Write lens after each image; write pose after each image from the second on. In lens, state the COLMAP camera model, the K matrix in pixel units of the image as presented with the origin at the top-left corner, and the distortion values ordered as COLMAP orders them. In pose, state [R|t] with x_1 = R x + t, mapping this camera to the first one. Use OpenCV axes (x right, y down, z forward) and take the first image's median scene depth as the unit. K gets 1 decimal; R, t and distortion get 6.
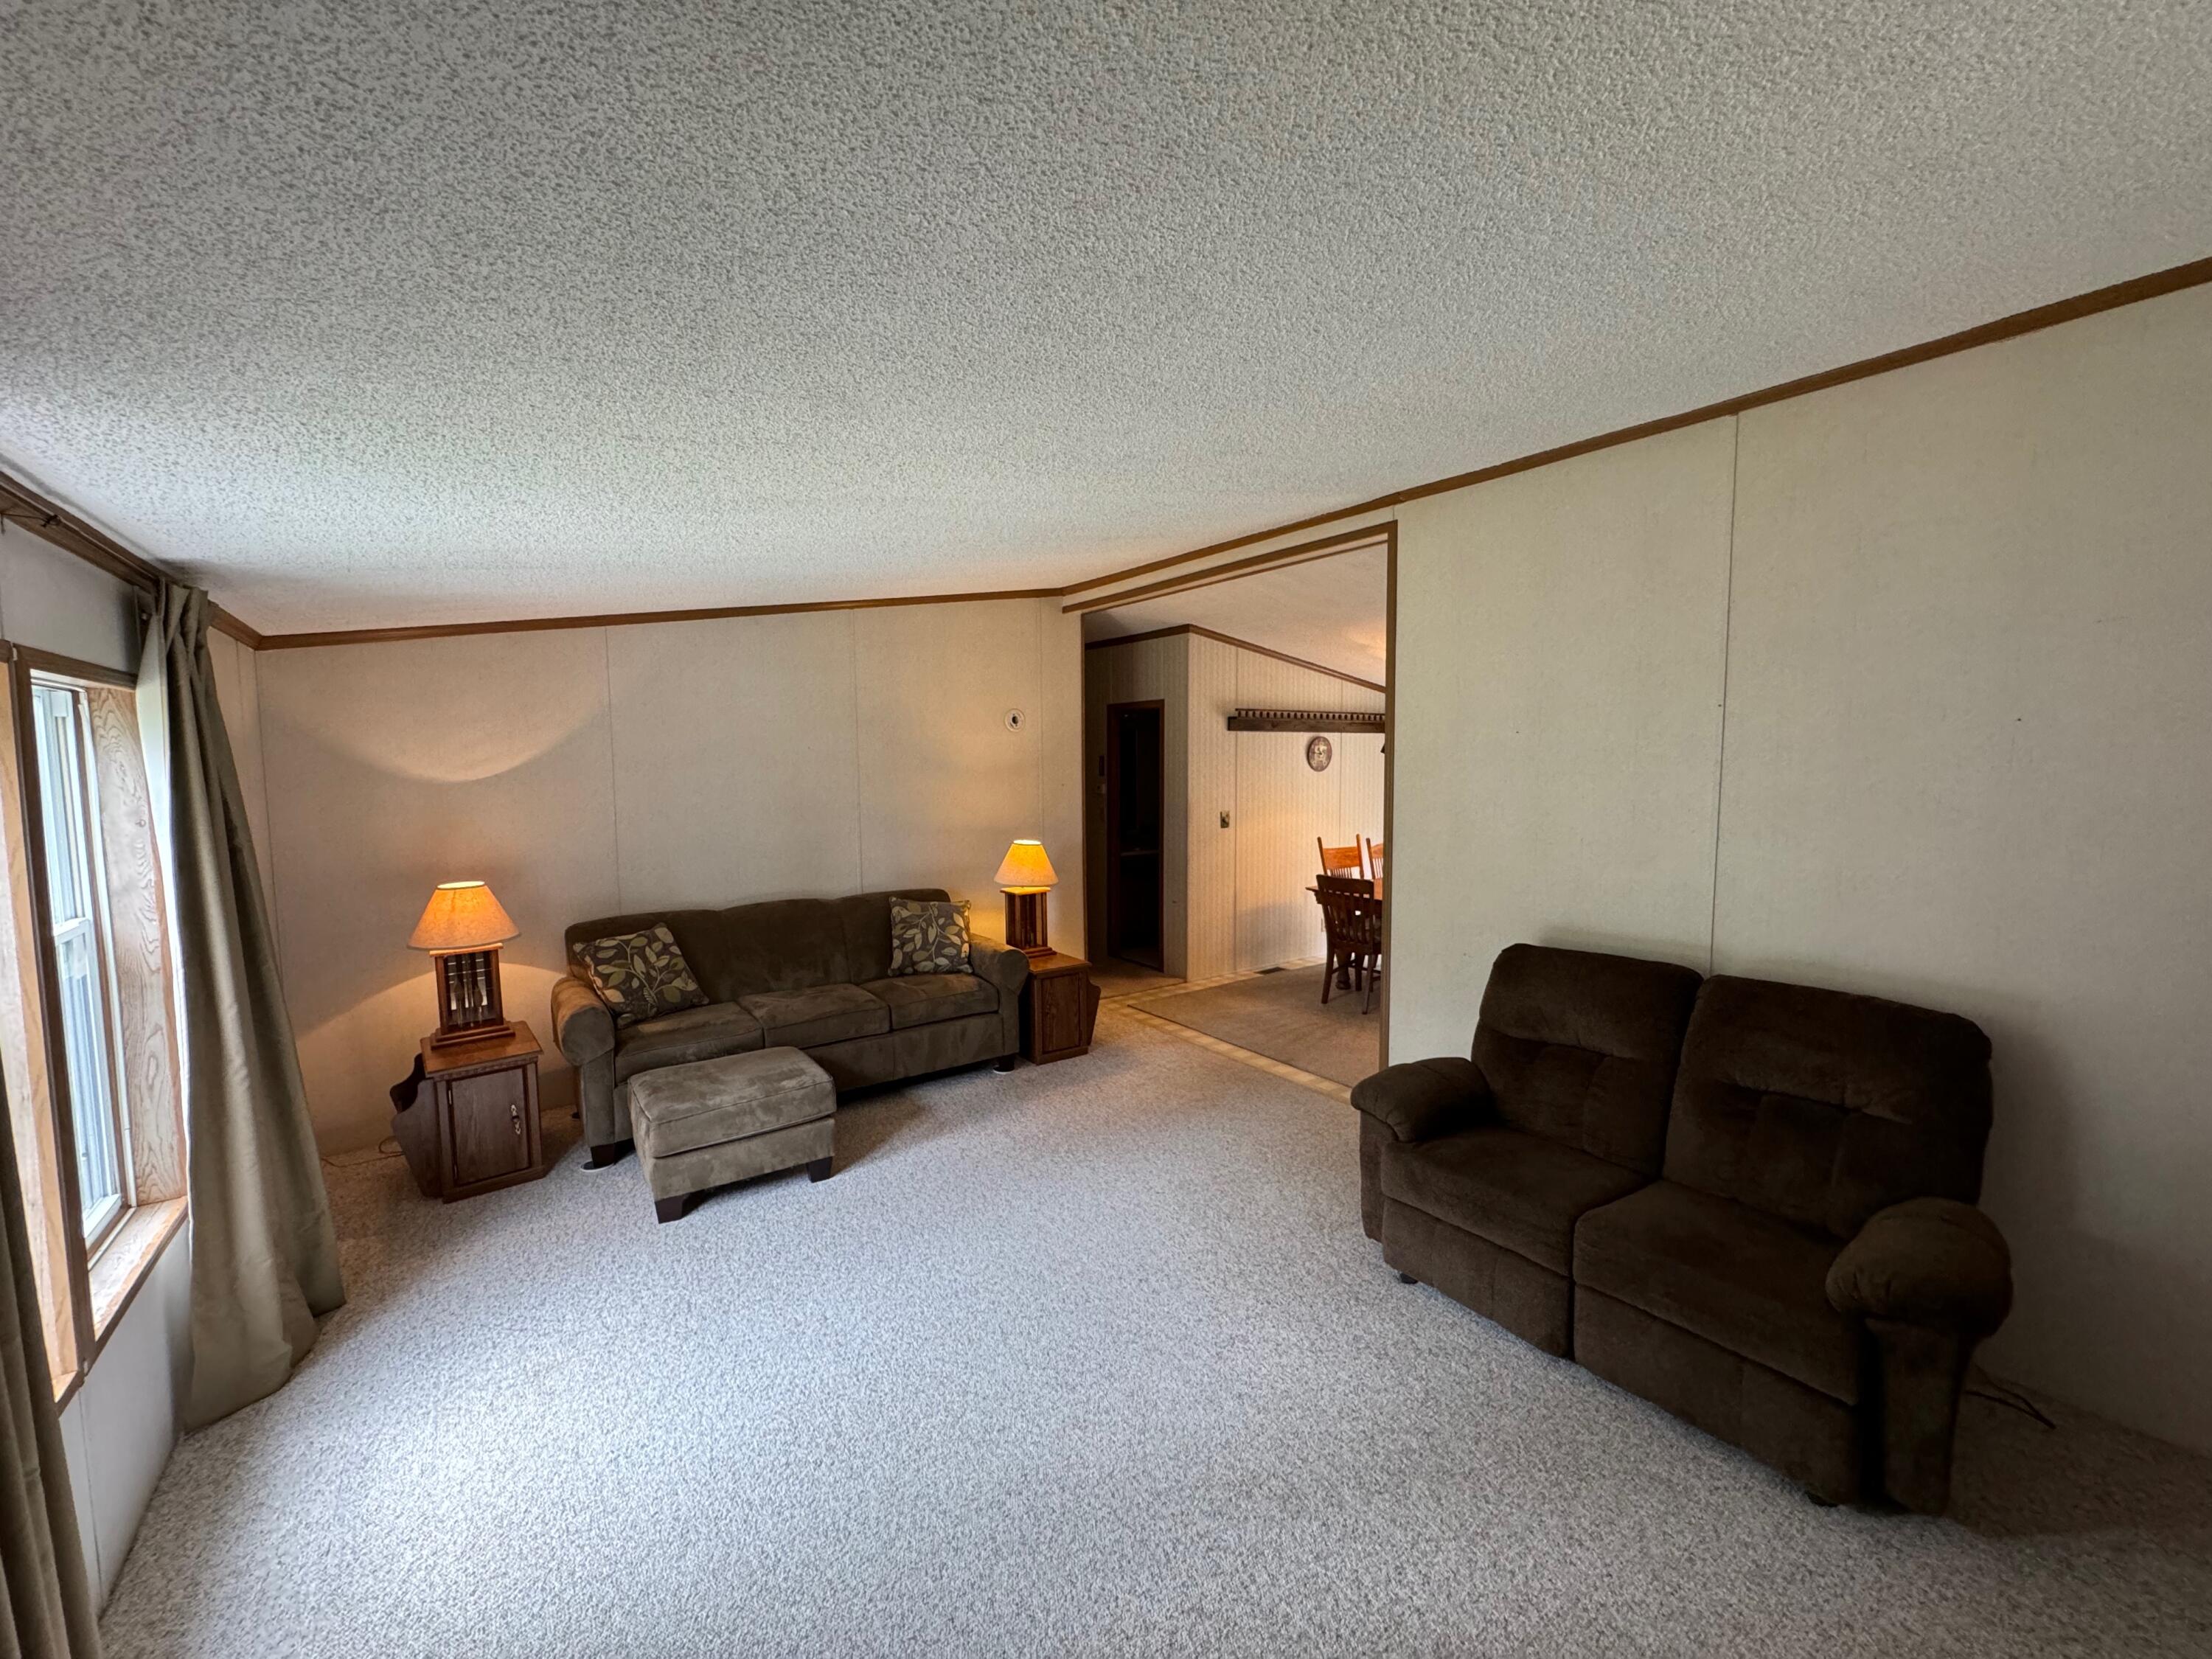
lens RADIAL K [[881.9, 0, 1106.7], [0, 881.9, 828.7], [0, 0, 1]] dist [-0.002791, 0.000297]
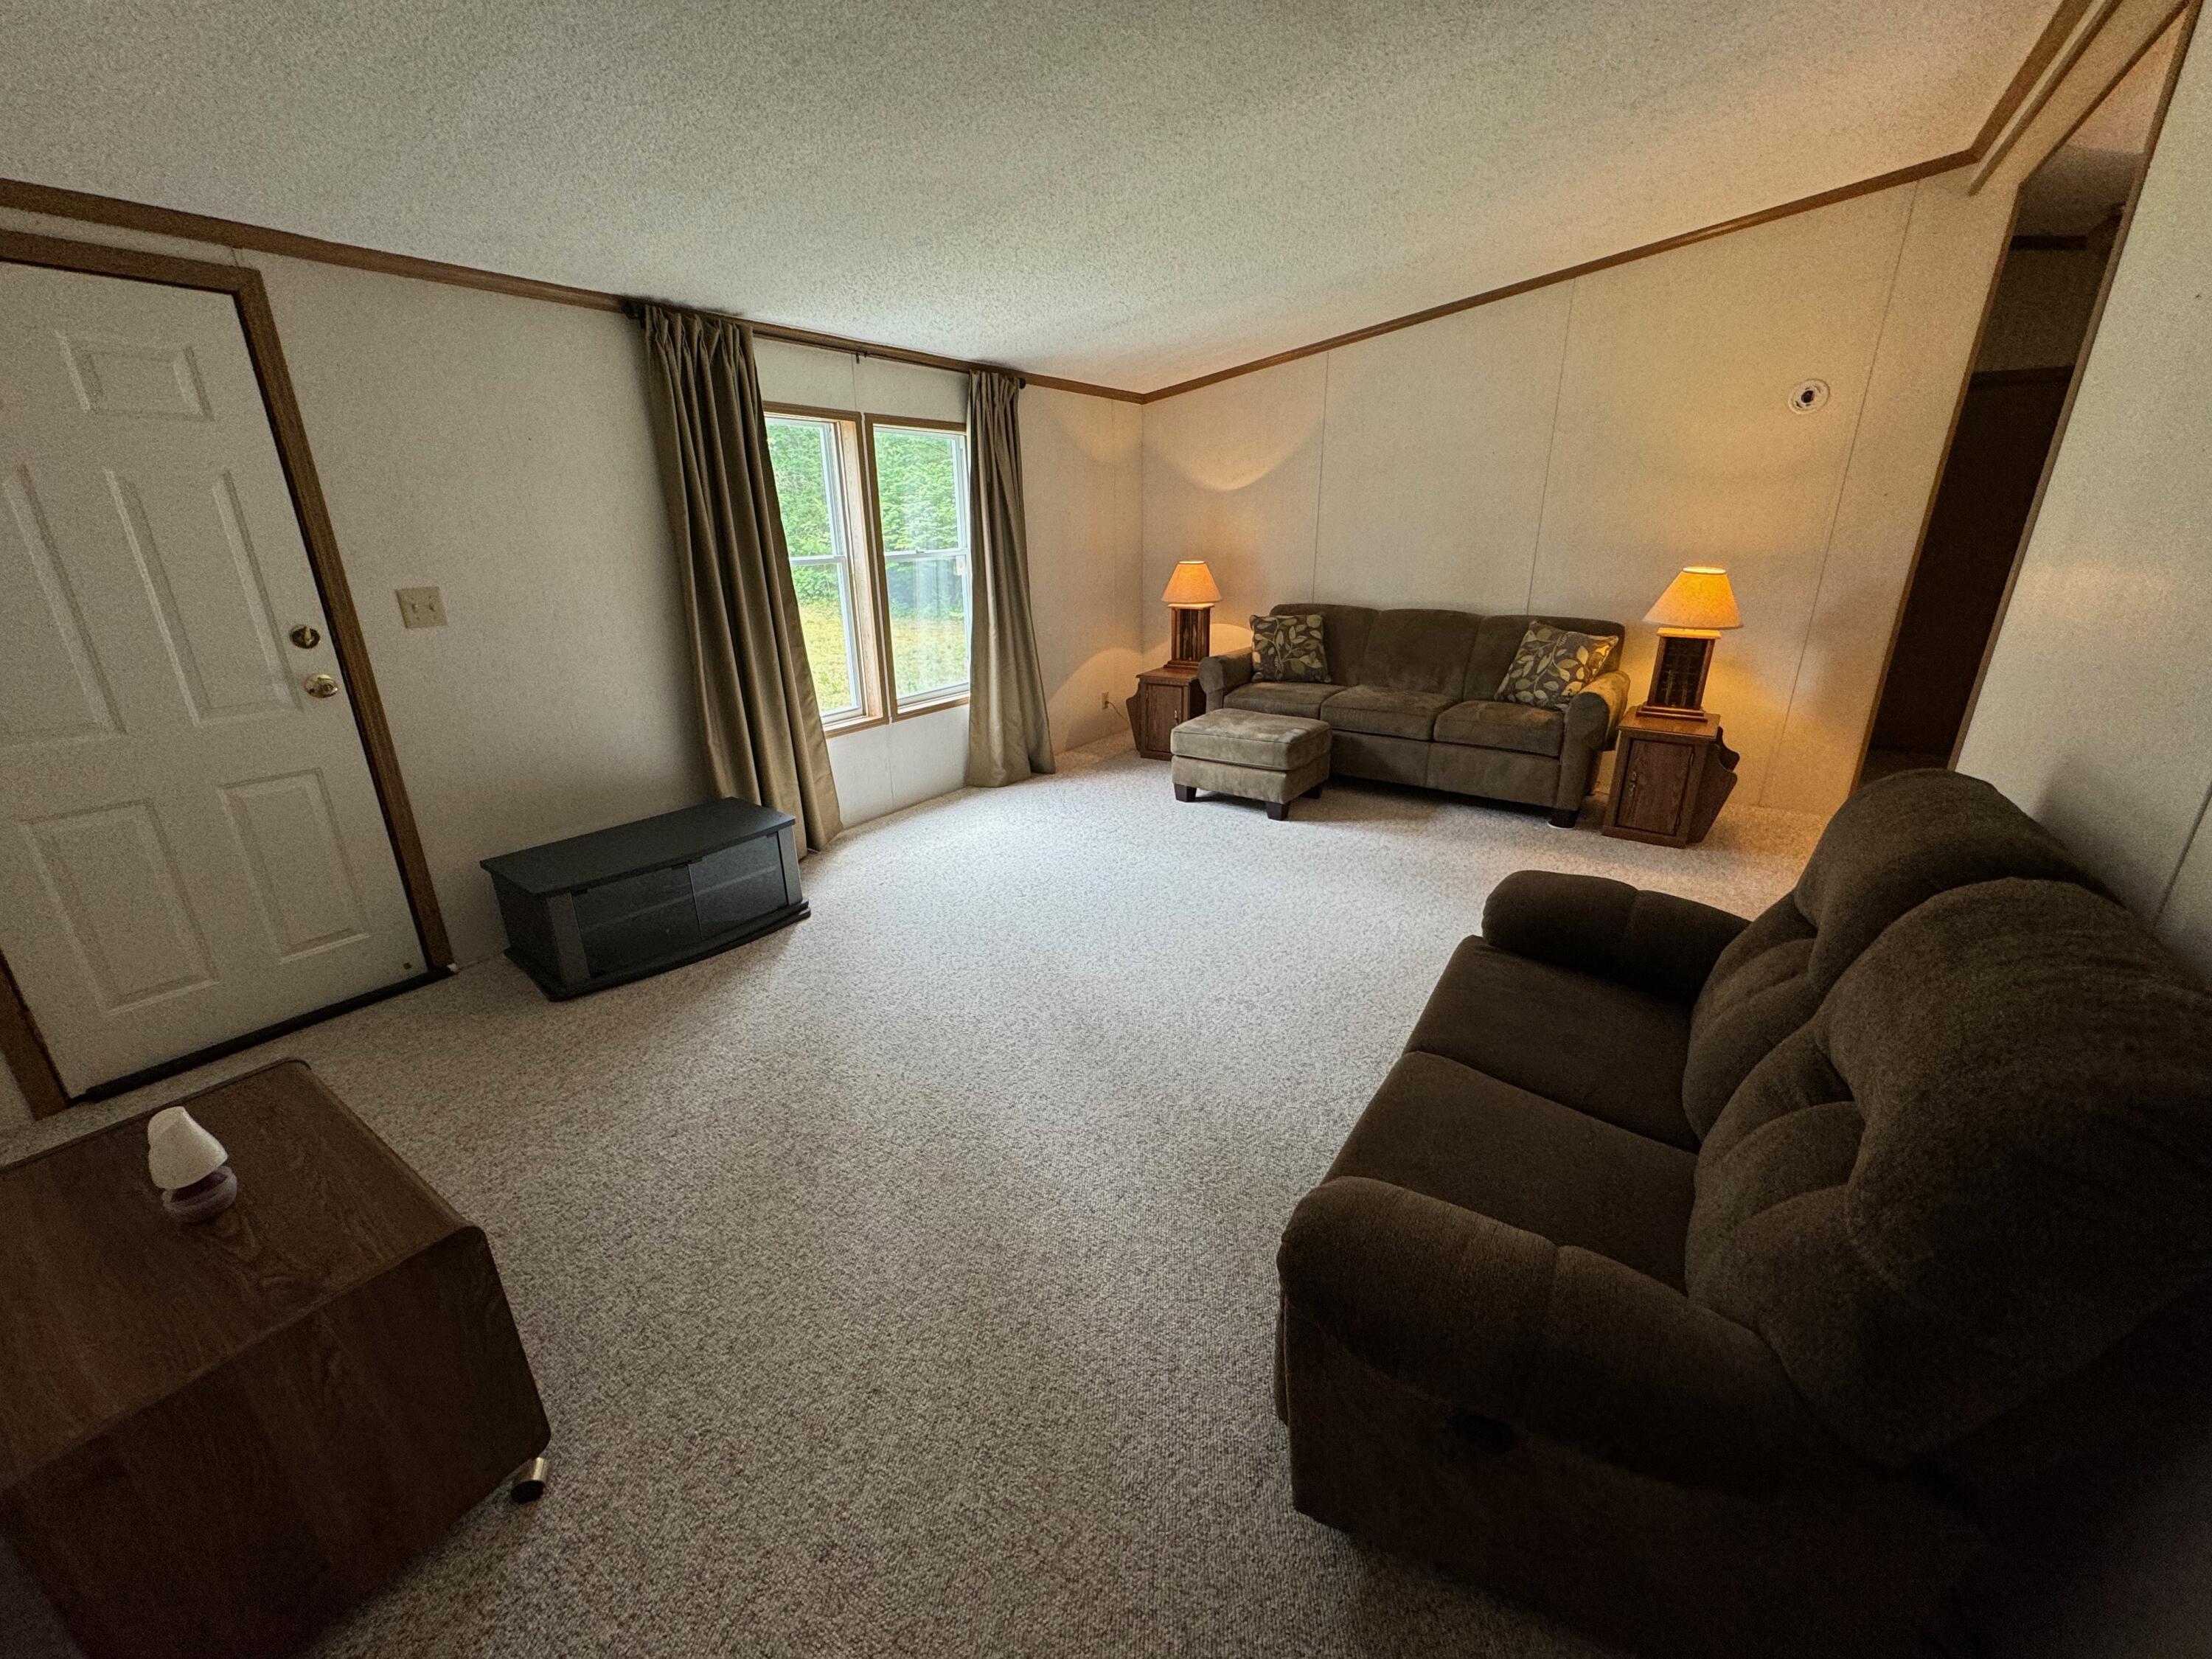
lens RADIAL K [[881.9, 0, 1106.8], [0, 881.9, 831.1], [0, 0, 1]] dist [-0.002791, 0.000297]
pose [[0.341164, 0.319176, -0.884157, 0.600323], [-0.065435, 0.946371, 0.316386, 0.027579], [0.937723, -0.050085, 0.343753, 0.289237]]
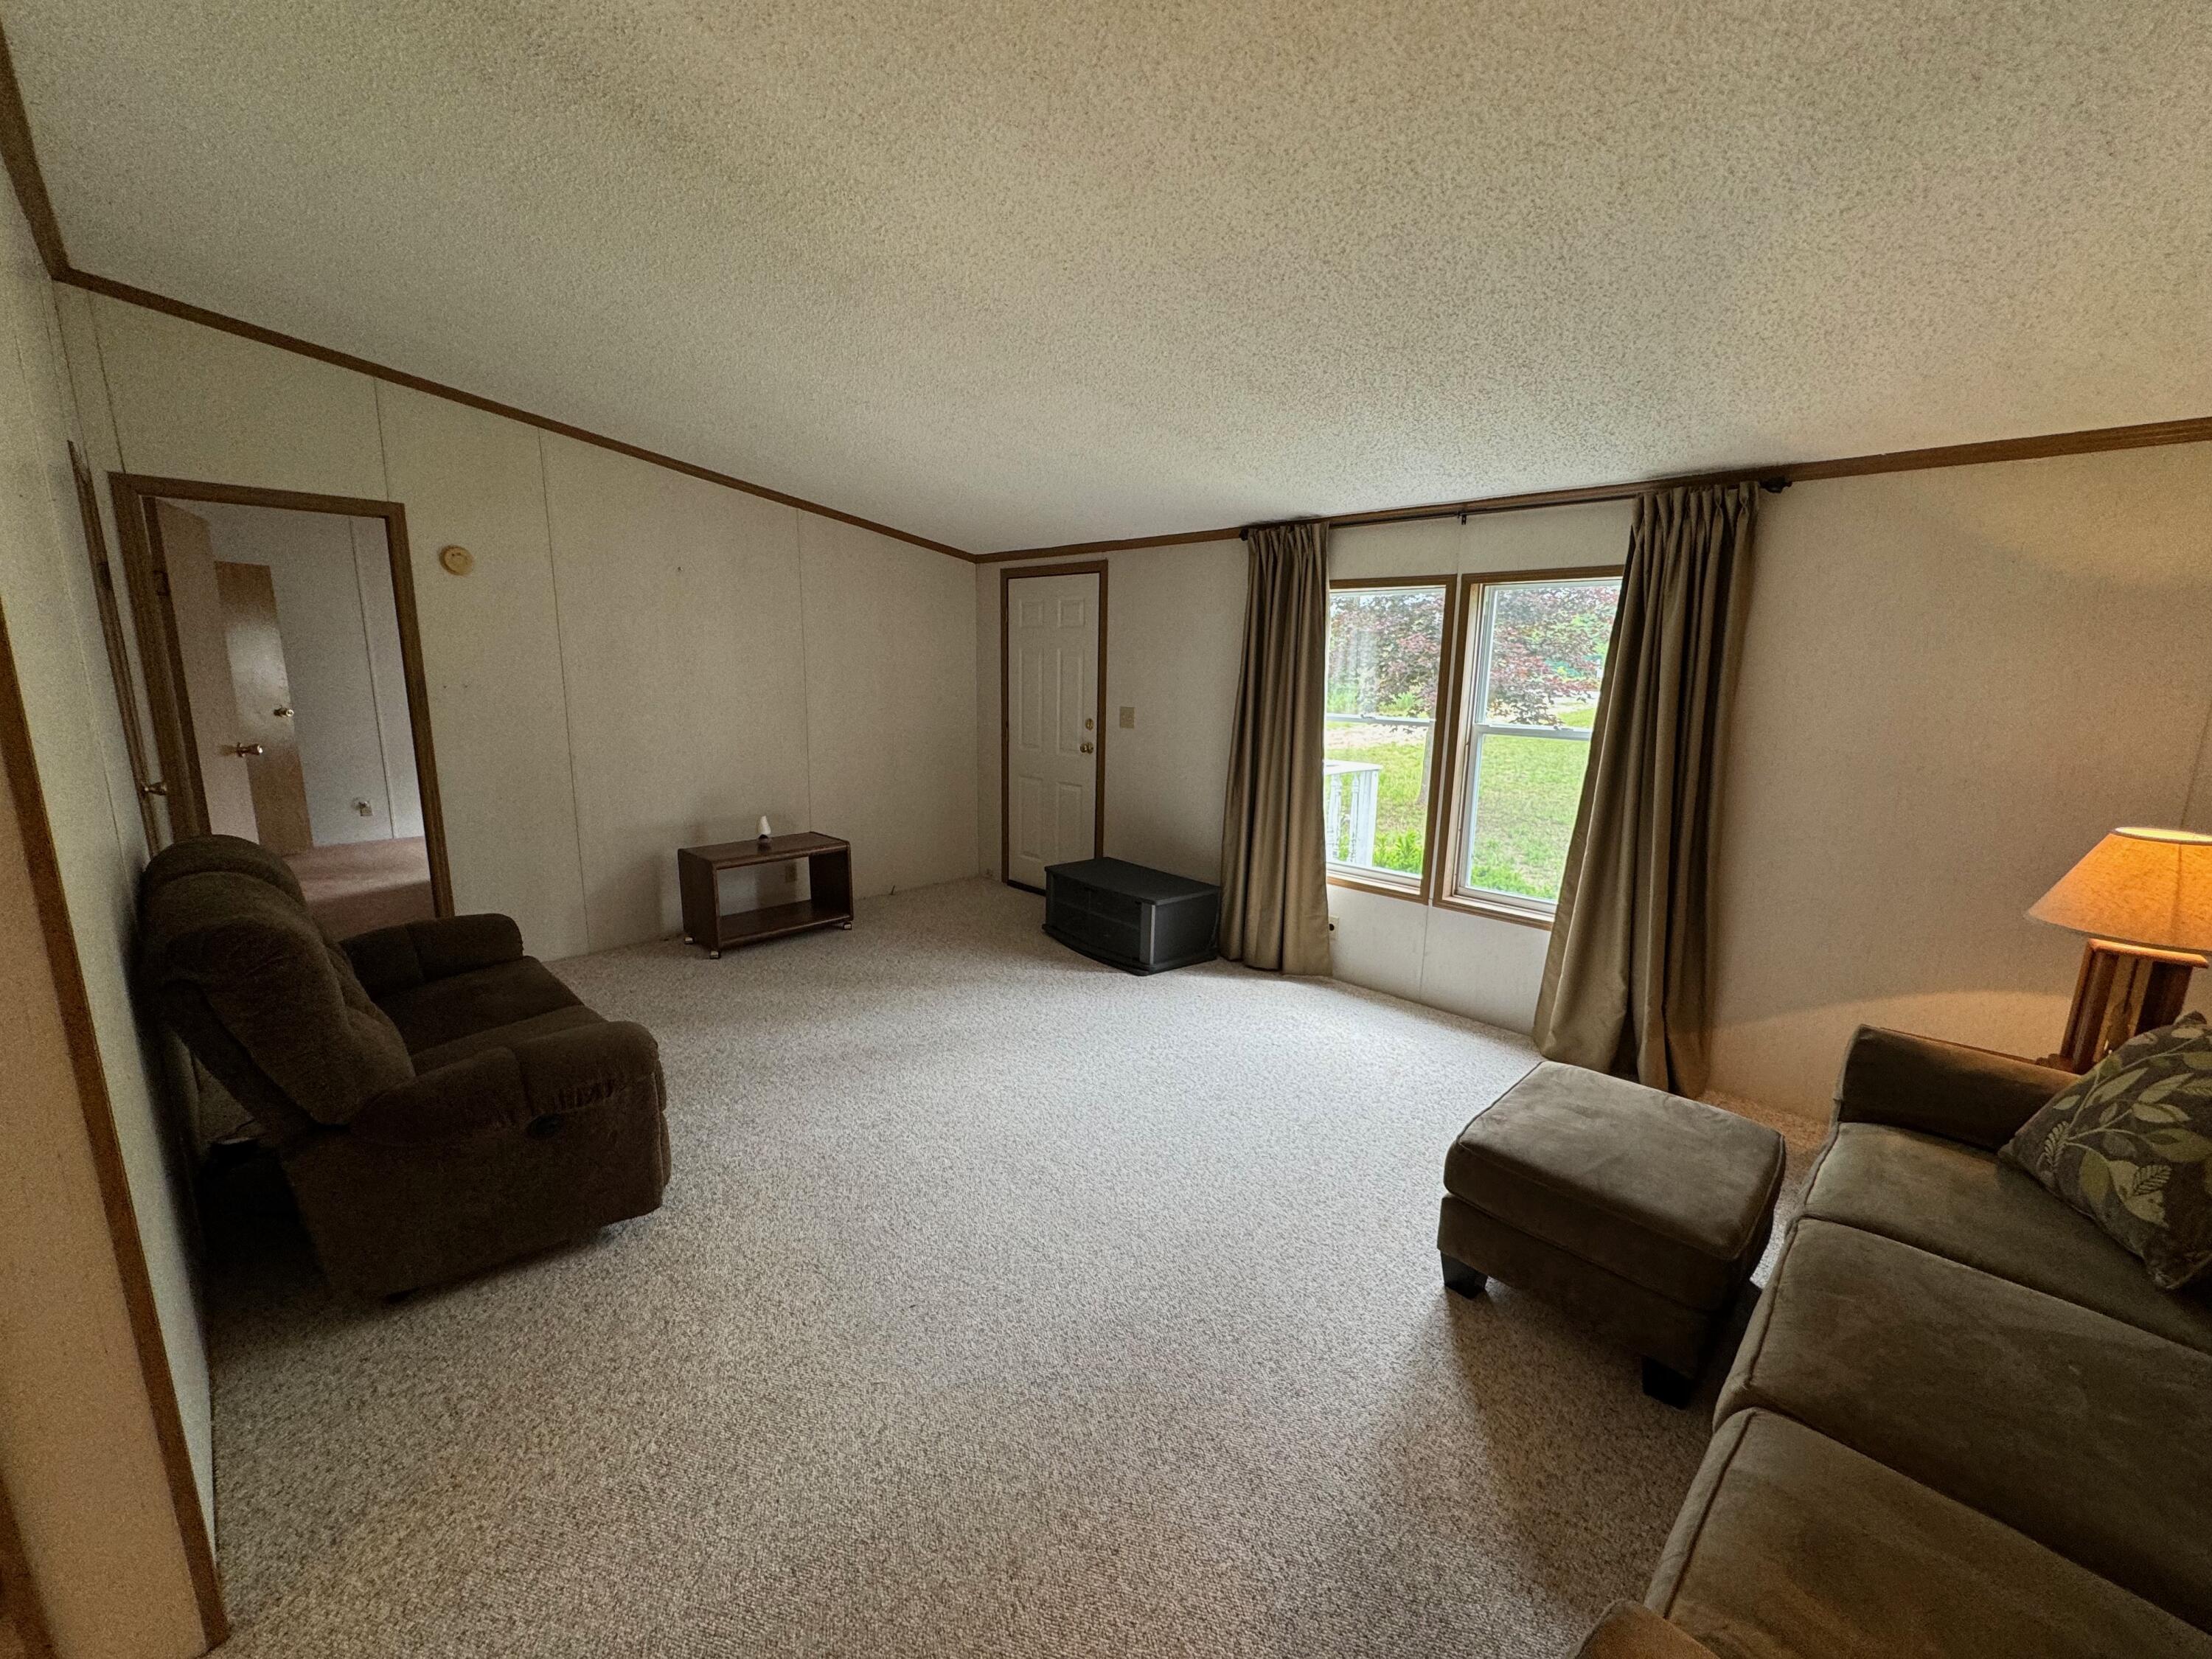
lens RADIAL K [[881.9, 0, 1105.3], [0, 881.9, 831.4], [0, 0, 1]] dist [-0.002791, 0.000297]
pose [[-0.985862, 0.020842, -0.166255, 0.016538], [-0.024648, 0.963400, 0.266932, -0.061607], [0.165734, 0.267256, -0.949266, 1.243527]]
